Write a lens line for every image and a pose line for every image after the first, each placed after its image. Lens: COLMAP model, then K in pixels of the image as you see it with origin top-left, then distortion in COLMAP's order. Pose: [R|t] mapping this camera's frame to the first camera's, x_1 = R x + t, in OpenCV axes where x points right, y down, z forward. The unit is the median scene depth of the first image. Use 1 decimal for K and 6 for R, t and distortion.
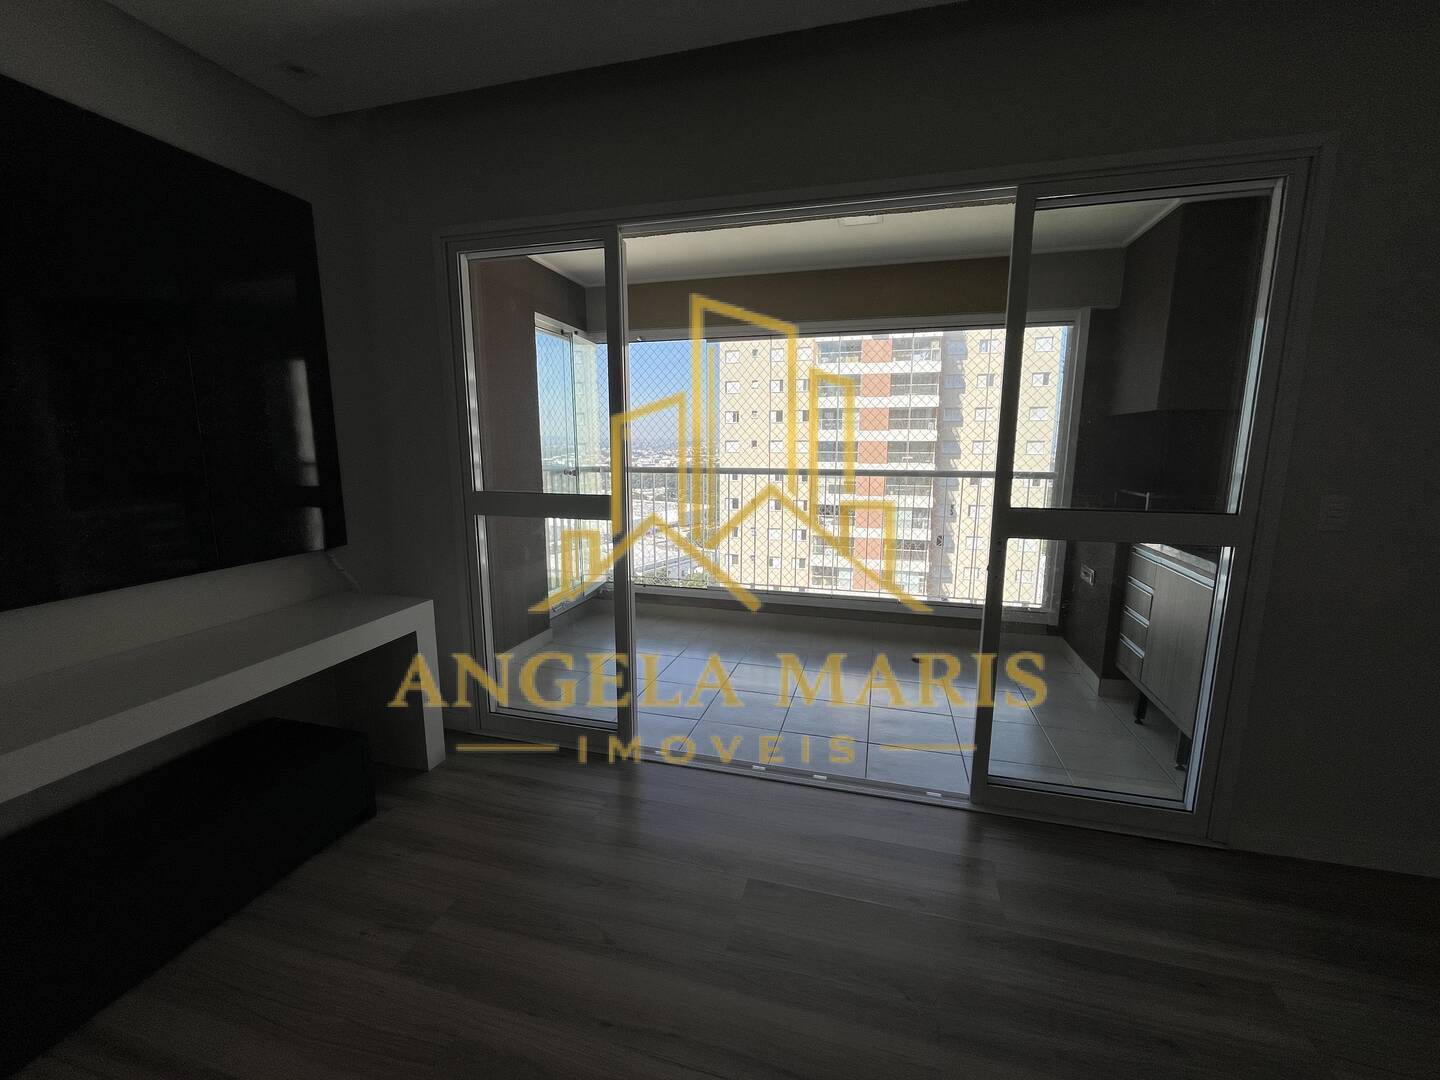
lens RADIAL K [[583.7, 0, 720.0], [0, 583.7, 541.2], [0, 0, 1]] dist [-0.001787, -0.000327]
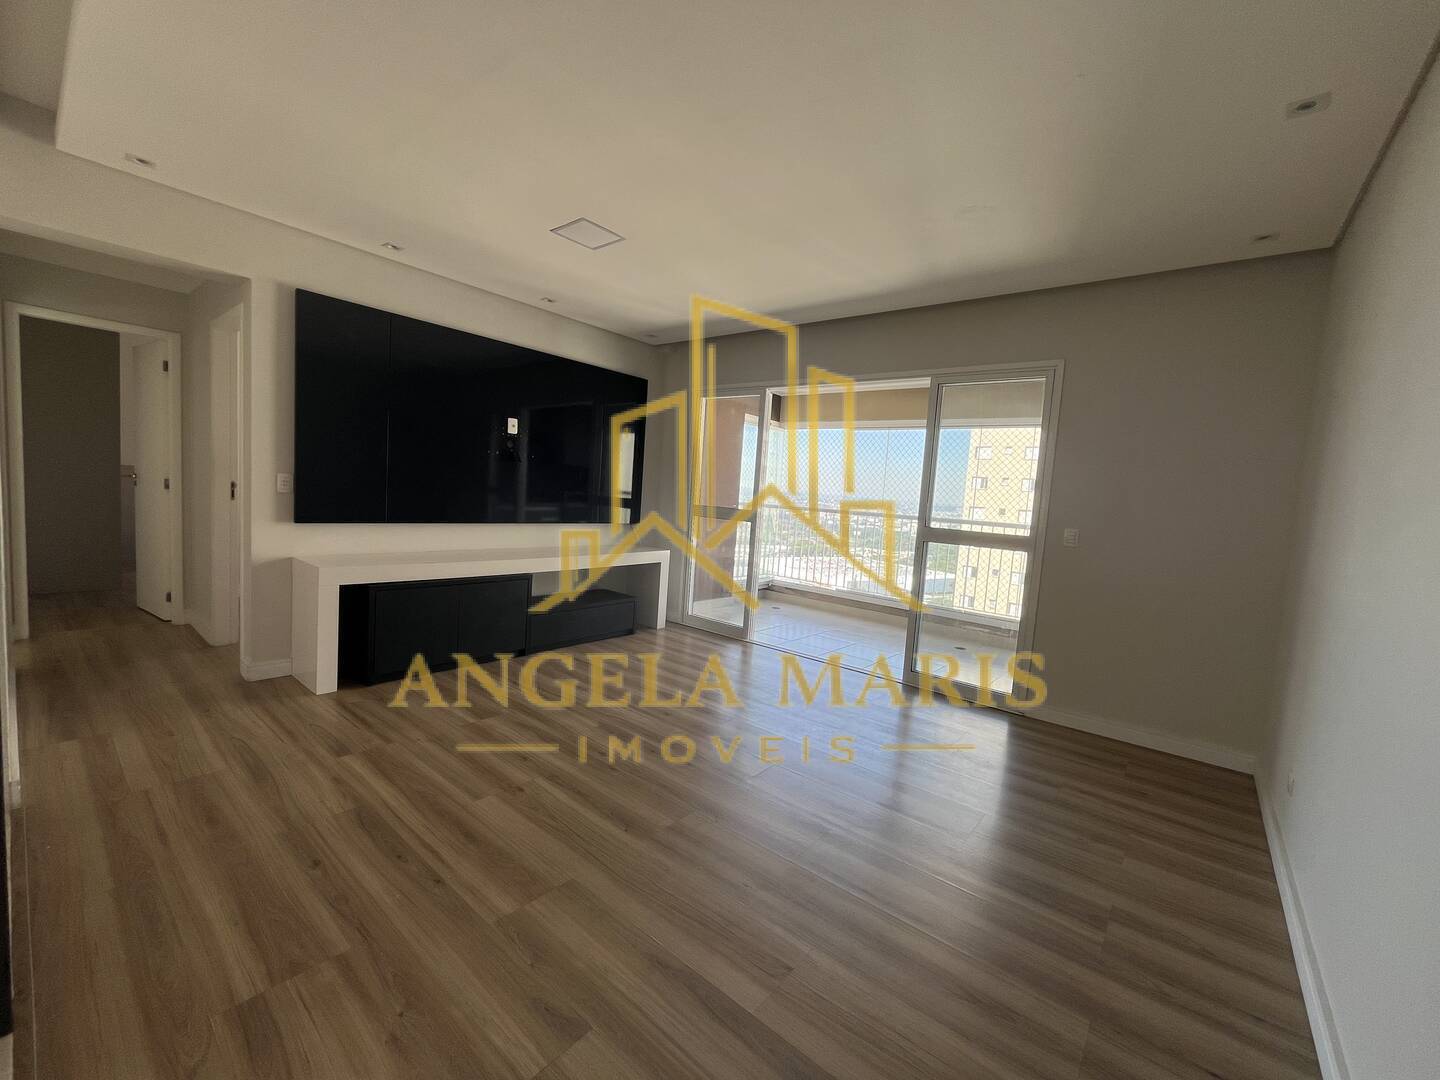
lens RADIAL K [[580.9, 0, 720.0], [0, 580.9, 545.3], [0, 0, 1]] dist [-0.002362, 0.000175]
pose [[0.913182, 0.099885, -0.395122, 0.507122], [-0.135010, 0.988900, -0.062037, 0.182570], [0.384540, 0.109996, 0.916531, -0.870690]]
